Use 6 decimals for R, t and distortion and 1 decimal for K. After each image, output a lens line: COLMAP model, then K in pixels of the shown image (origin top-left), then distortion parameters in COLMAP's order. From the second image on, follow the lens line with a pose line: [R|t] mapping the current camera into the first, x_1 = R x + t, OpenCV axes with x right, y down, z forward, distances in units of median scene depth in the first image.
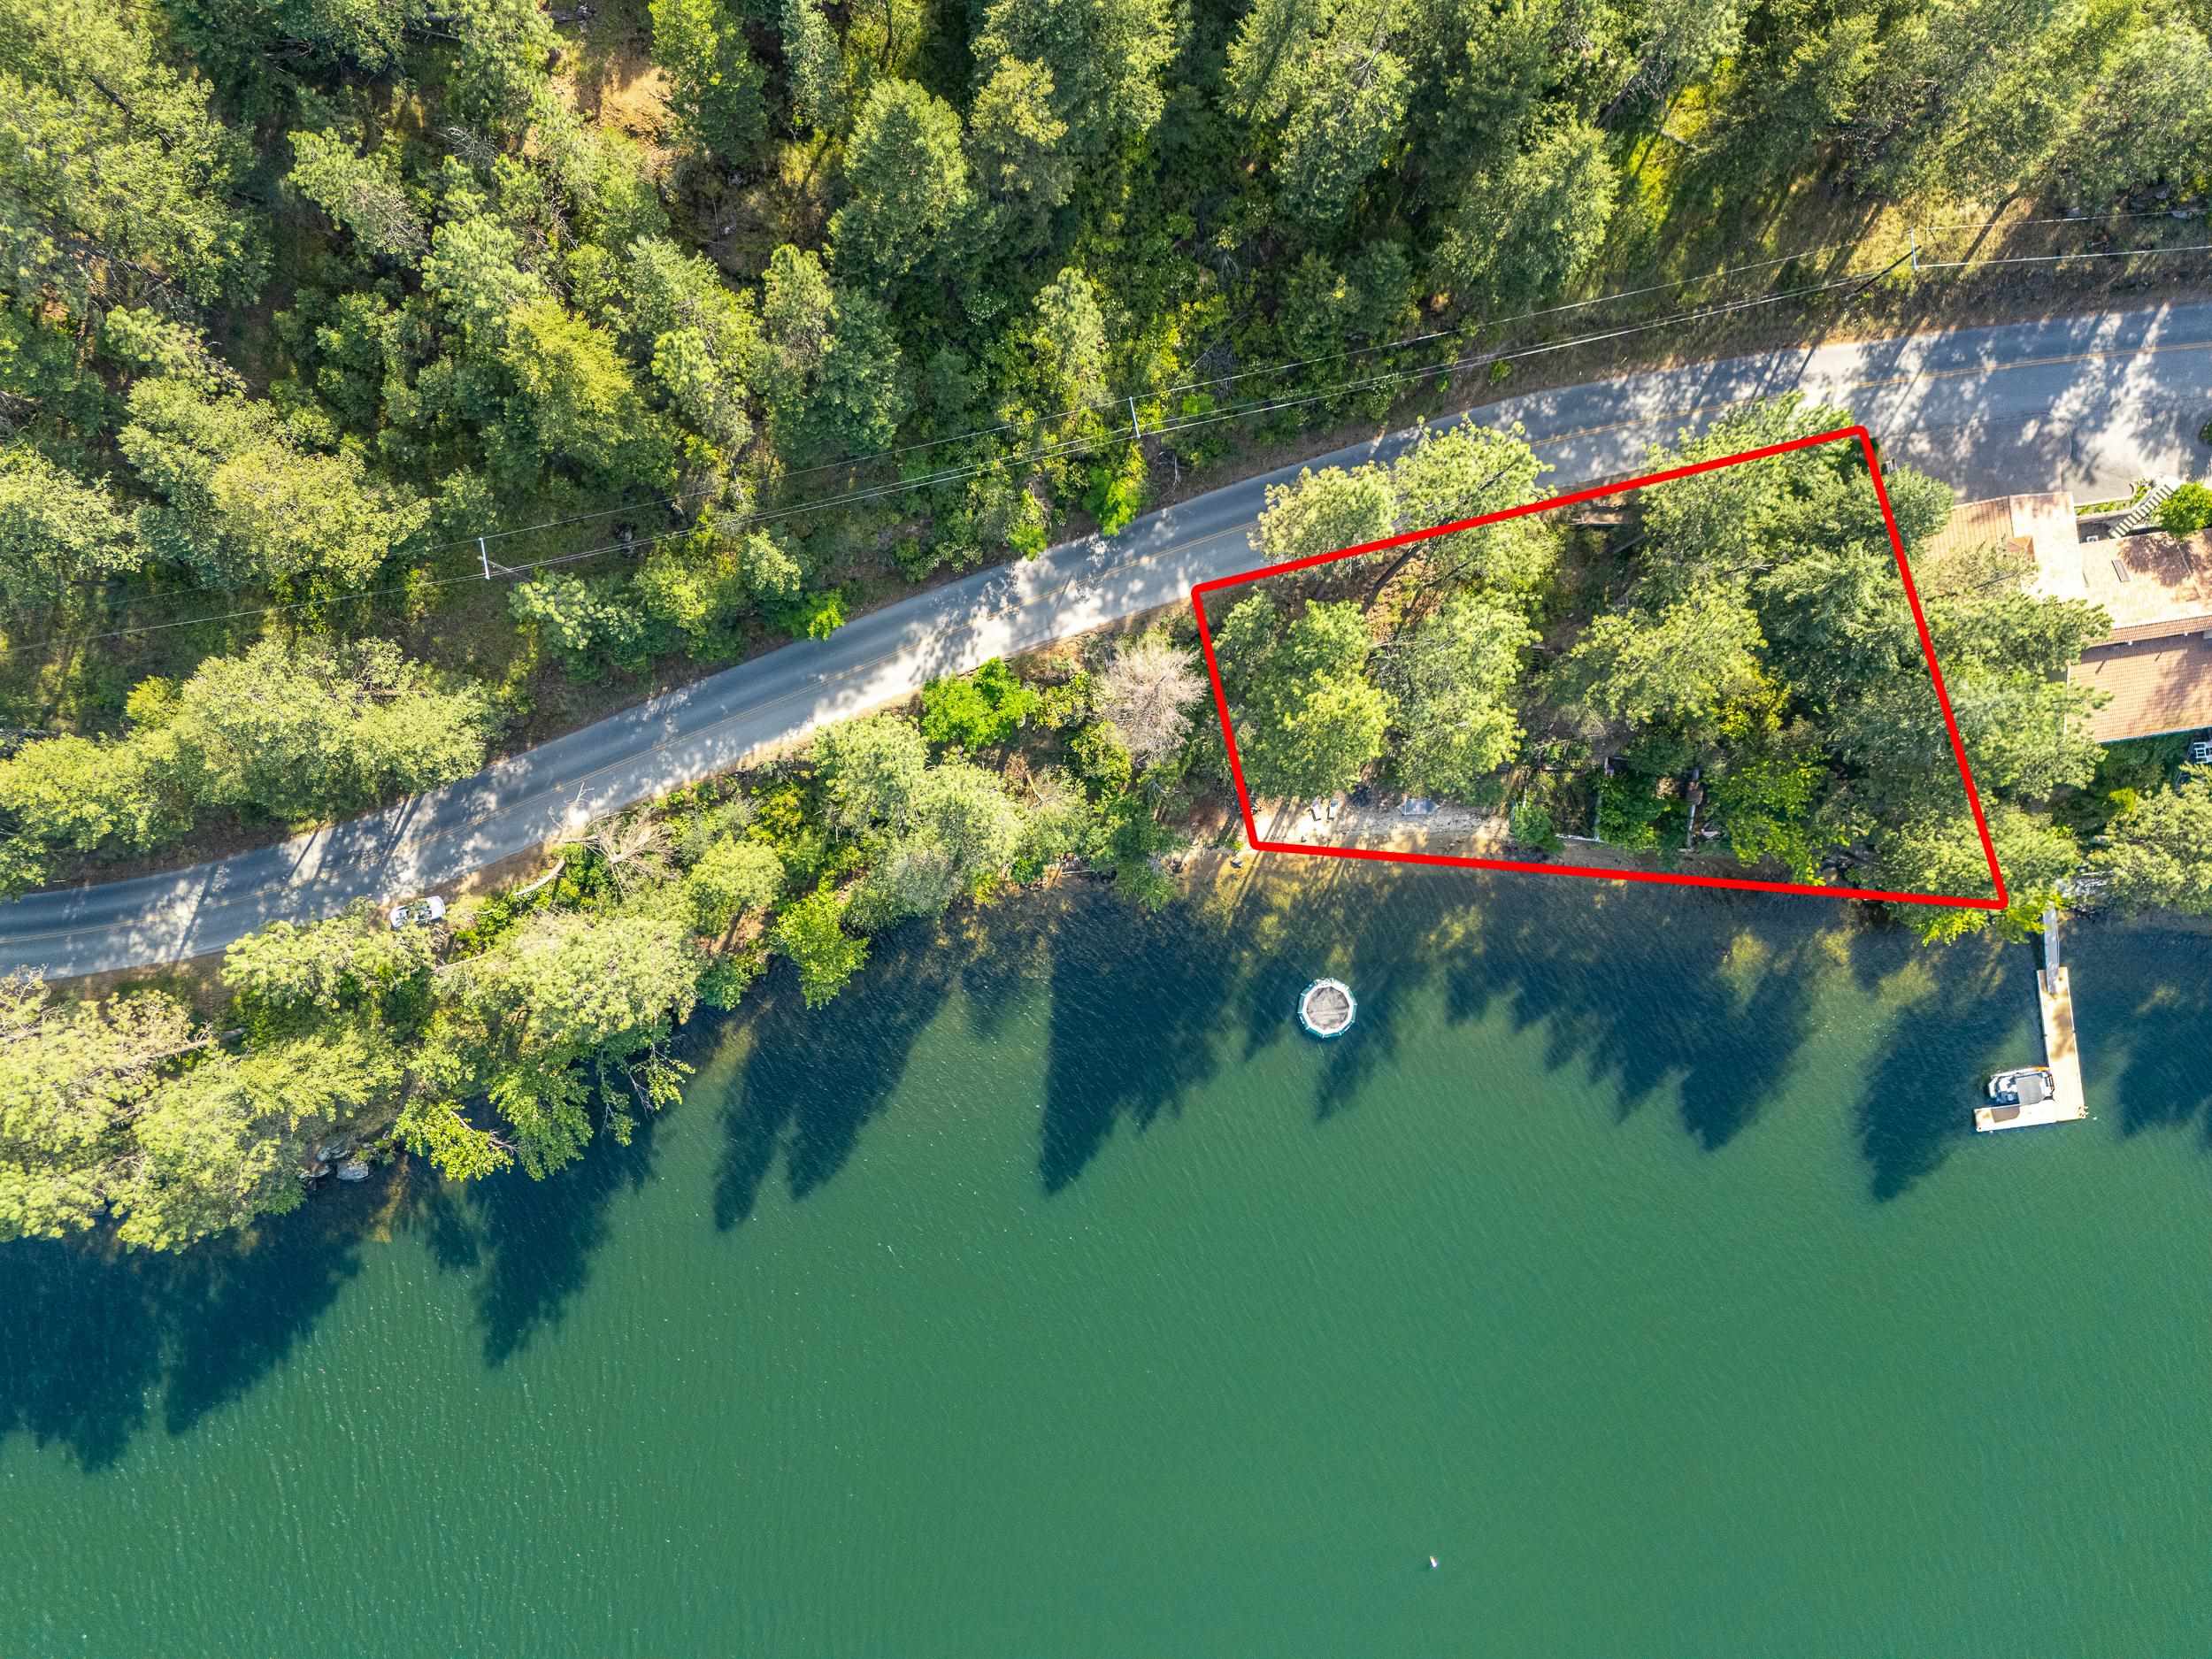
lens RADIAL K [[1613.5, 0, 1114.4], [0, 1613.5, 824.4], [0, 0, 1]] dist [0.085247, -0.078366]
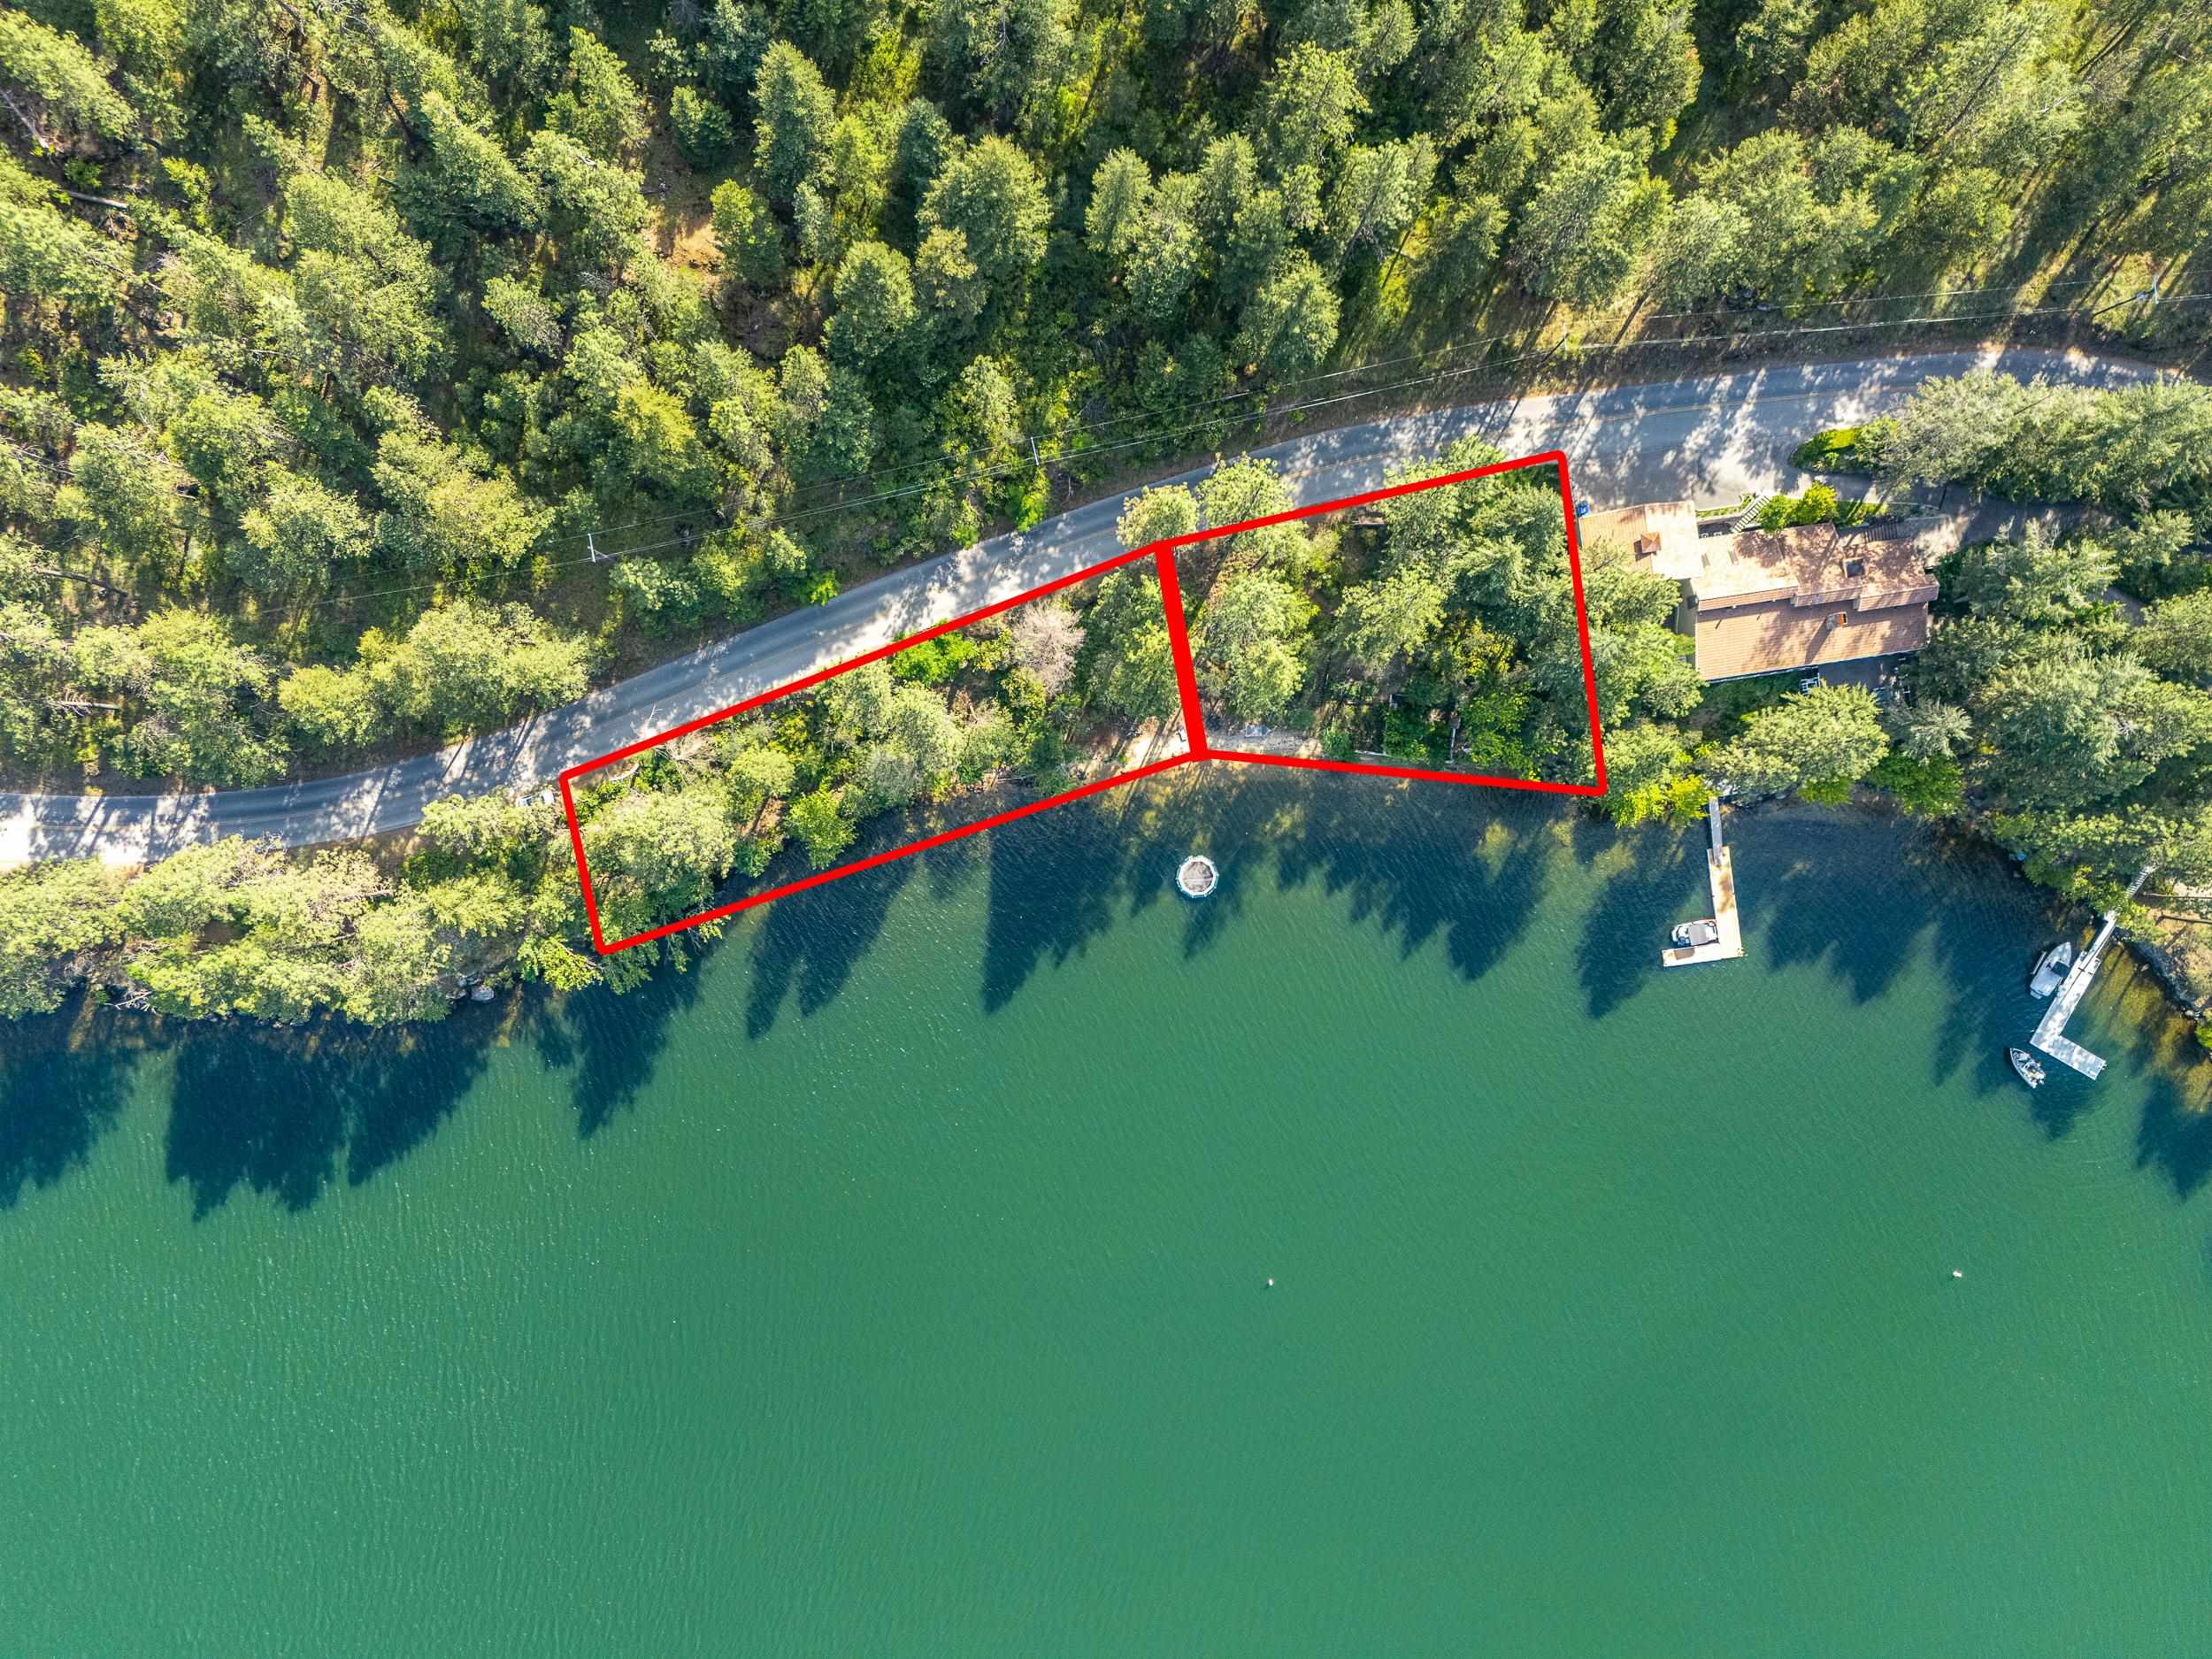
lens RADIAL K [[1598.8, 0, 1110.0], [0, 1598.8, 823.8], [0, 0, 1]] dist [0.125237, -0.217011]
pose [[0.999990, -0.001164, -0.004292, 0.077831], [0.001164, 0.999999, -0.000048, 0.076698], [0.004292, 0.000043, 0.999991, -0.405235]]
